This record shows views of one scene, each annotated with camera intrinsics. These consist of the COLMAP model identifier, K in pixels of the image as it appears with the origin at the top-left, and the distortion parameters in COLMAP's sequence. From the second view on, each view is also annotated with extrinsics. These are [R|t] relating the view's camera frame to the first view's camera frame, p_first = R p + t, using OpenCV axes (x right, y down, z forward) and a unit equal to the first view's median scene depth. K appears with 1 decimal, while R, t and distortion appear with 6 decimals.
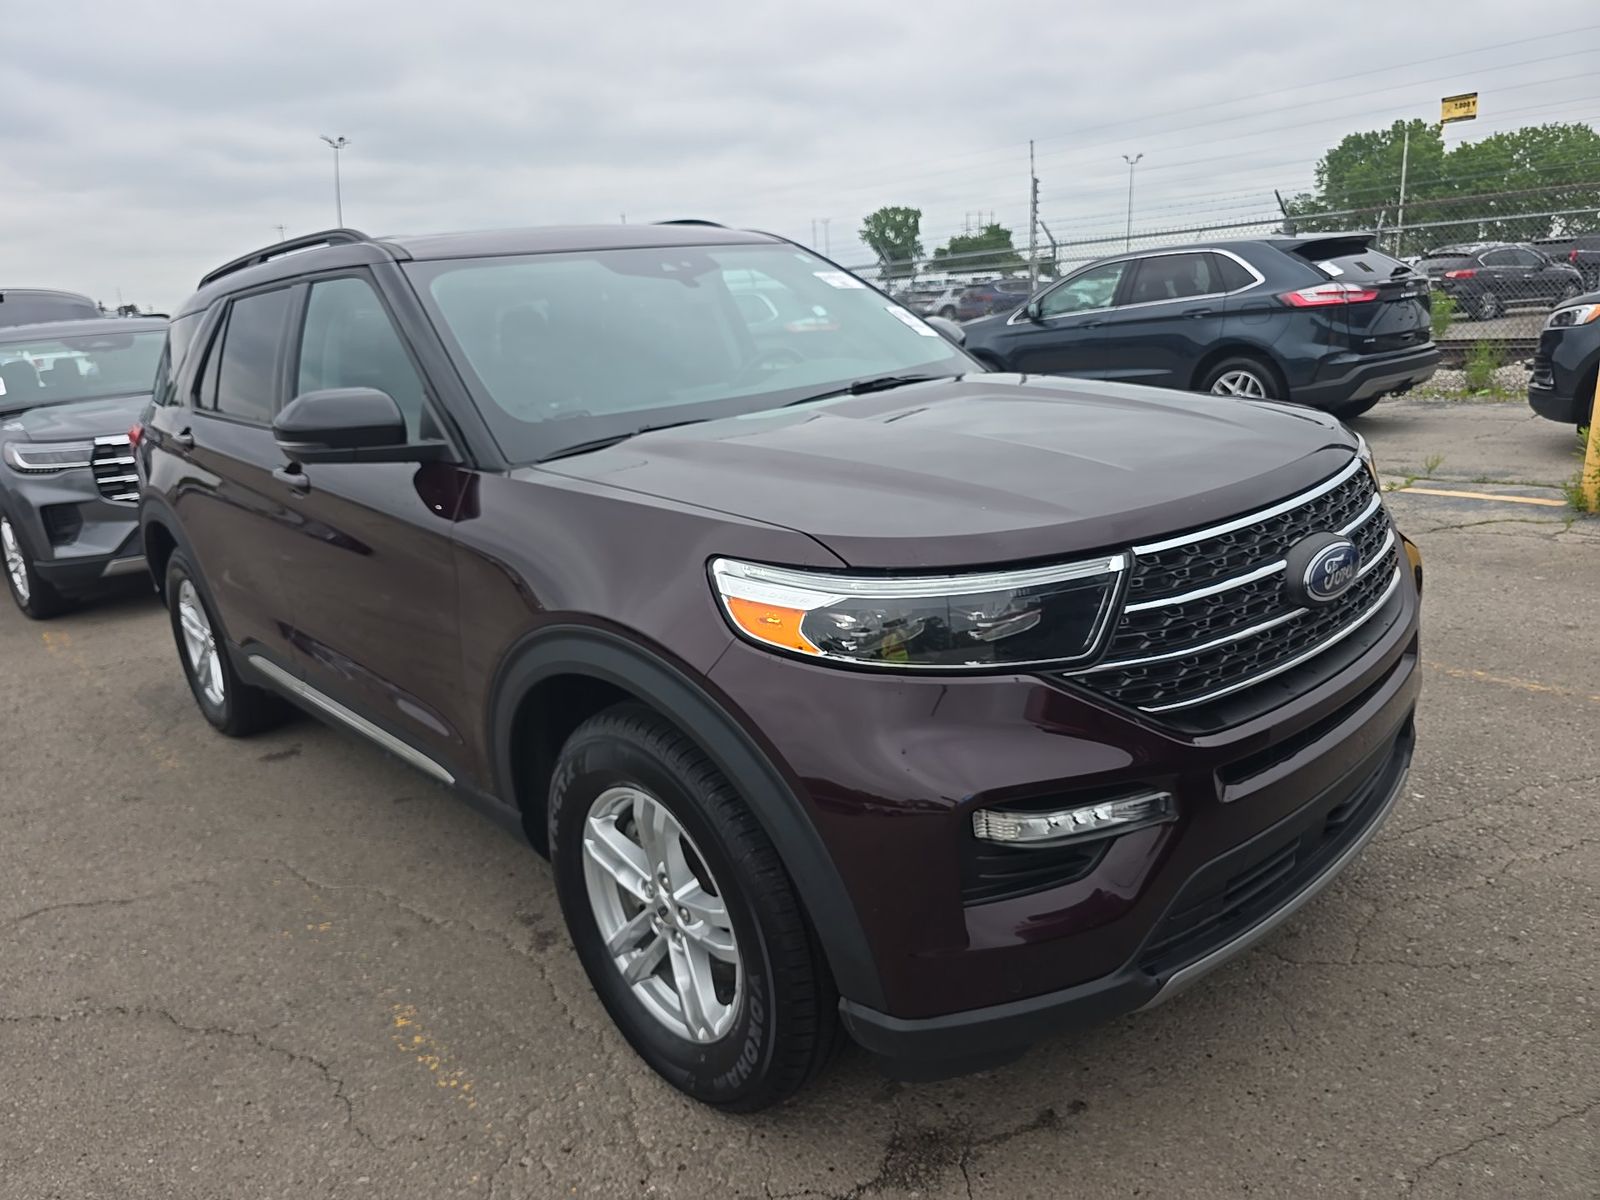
lens RADIAL K [[1063.8, 0, 814.0], [0, 1063.8, 602.4], [0, 0, 1]] dist [0.056957, -0.050467]
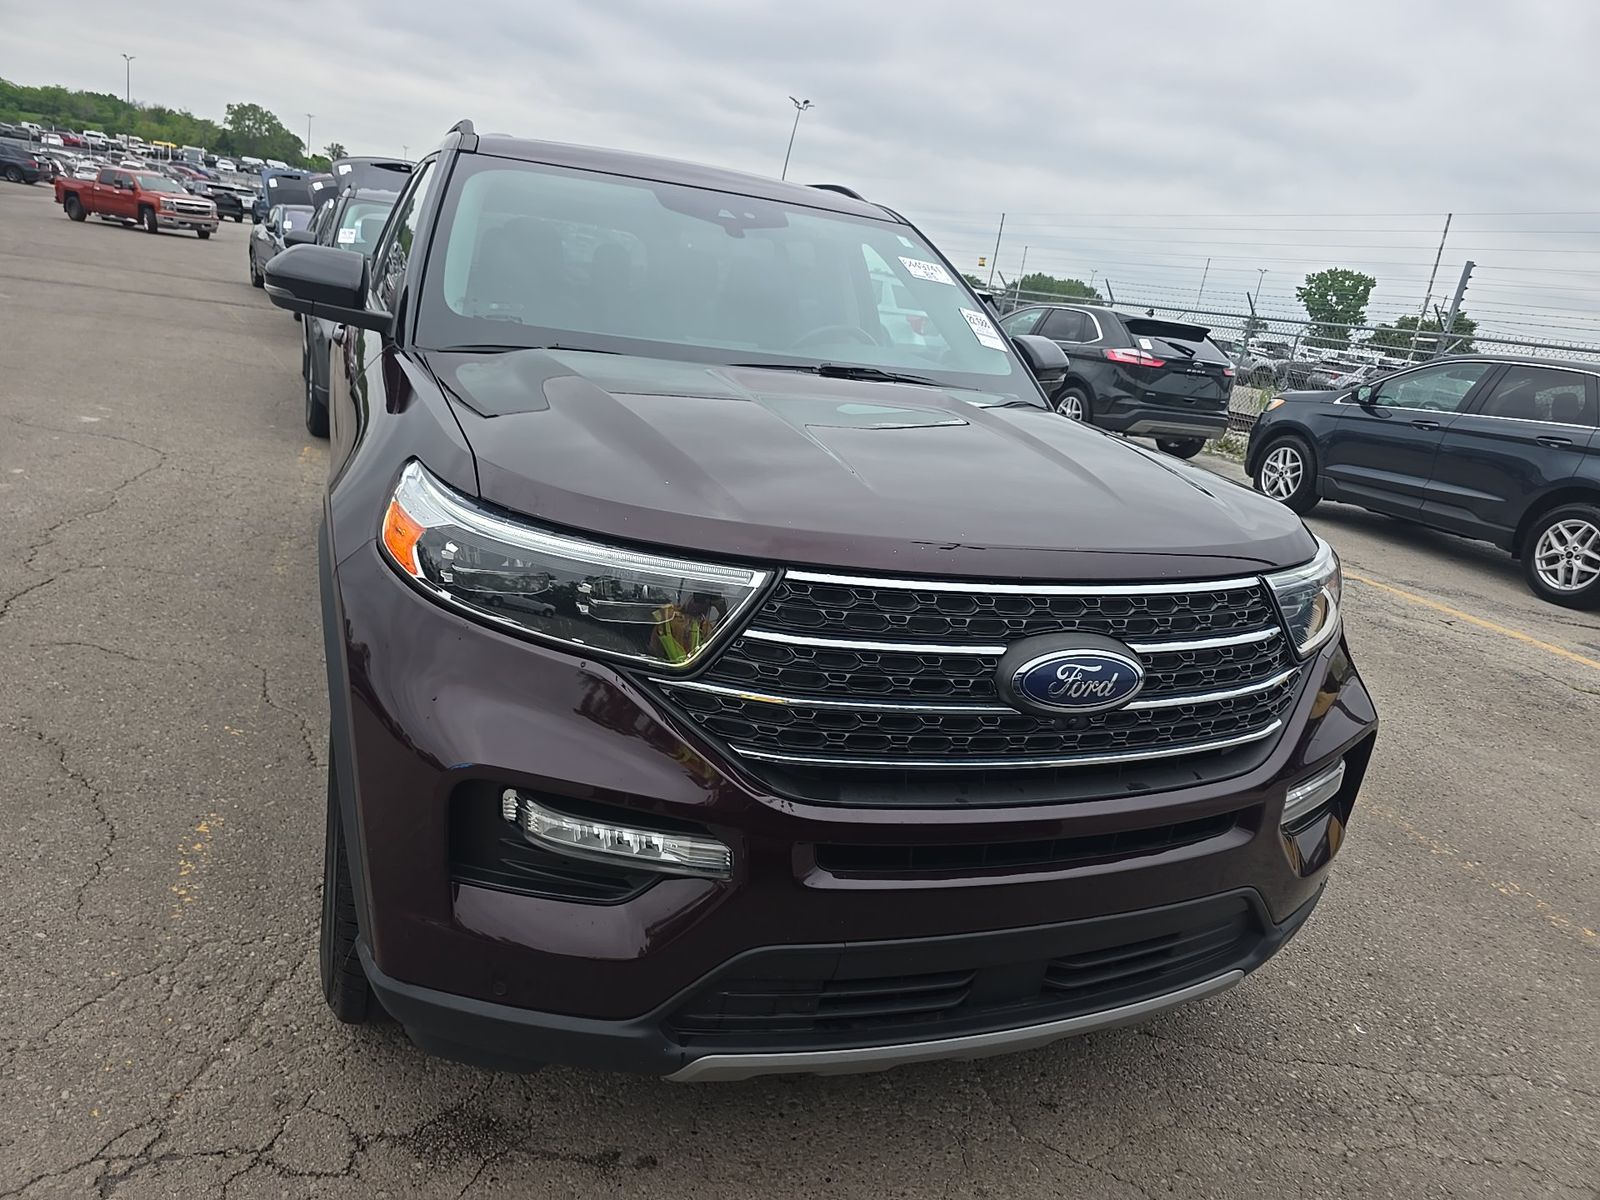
lens RADIAL K [[1063.8, 0, 814.0], [0, 1063.8, 602.4], [0, 0, 1]] dist [0.056957, -0.050467]
pose [[0.914499, 0.293961, -0.277989, 0.499735], [-0.294793, 0.954732, 0.039807, -0.058476], [0.277107, 0.045546, 0.959759, 0.156012]]
